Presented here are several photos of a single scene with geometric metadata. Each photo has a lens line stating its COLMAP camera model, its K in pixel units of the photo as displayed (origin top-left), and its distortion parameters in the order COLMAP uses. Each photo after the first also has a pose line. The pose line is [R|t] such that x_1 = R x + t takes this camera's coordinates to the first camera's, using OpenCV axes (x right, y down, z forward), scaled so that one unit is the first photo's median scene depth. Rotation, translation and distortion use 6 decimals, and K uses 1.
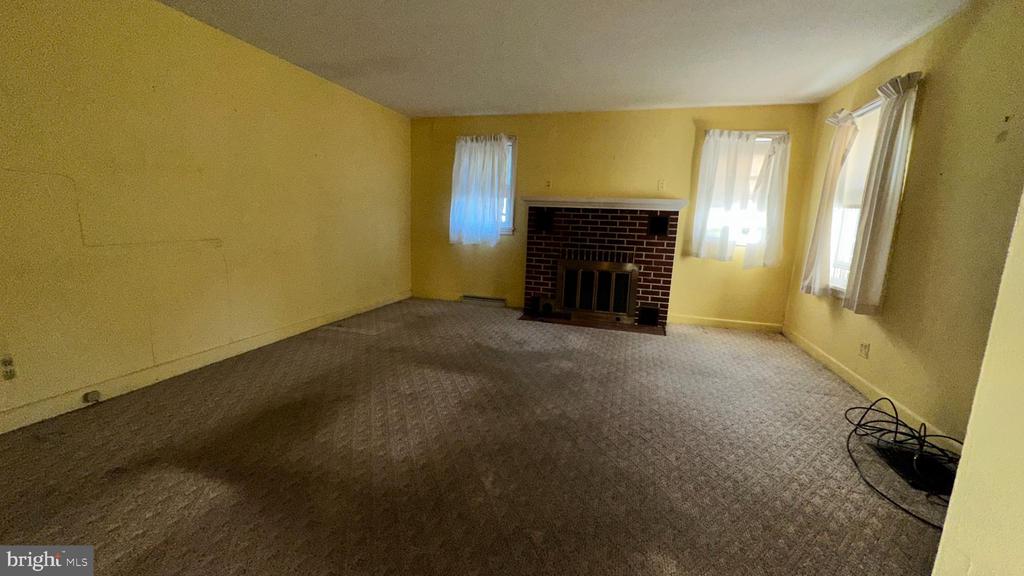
lens RADIAL K [[414.7, 0, 512.0], [0, 414.7, 288.0], [0, 0, 1]] dist [0.001044, -0.000125]
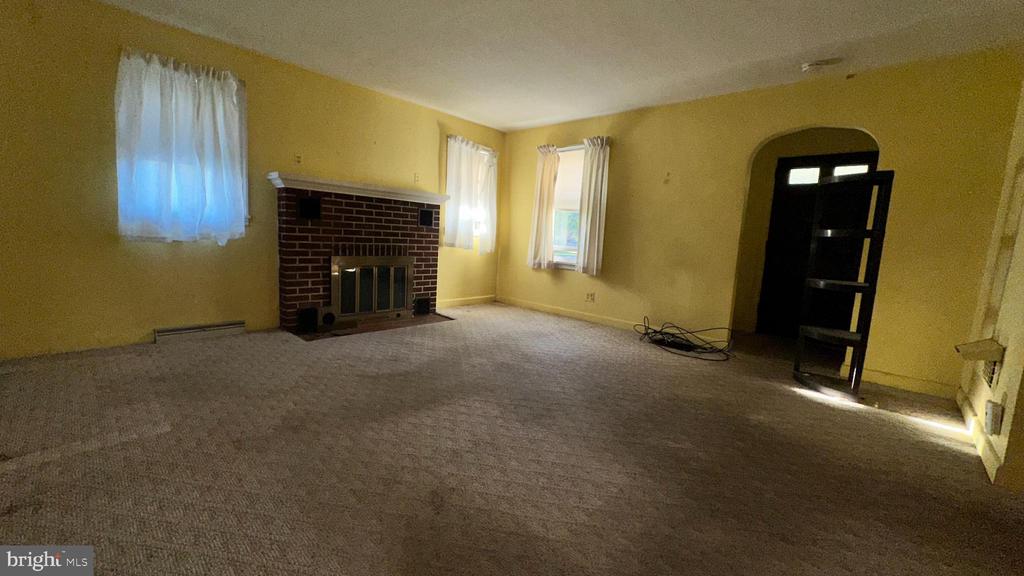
lens RADIAL K [[412.1, 0, 512.0], [0, 412.1, 288.0], [0, 0, 1]] dist [-0.000357, -0.000009]
pose [[0.431433, -0.128684, 0.892920, -0.488467], [0.110148, 0.989883, 0.089438, -0.044616], [-0.895395, 0.059767, 0.441242, 0.354112]]
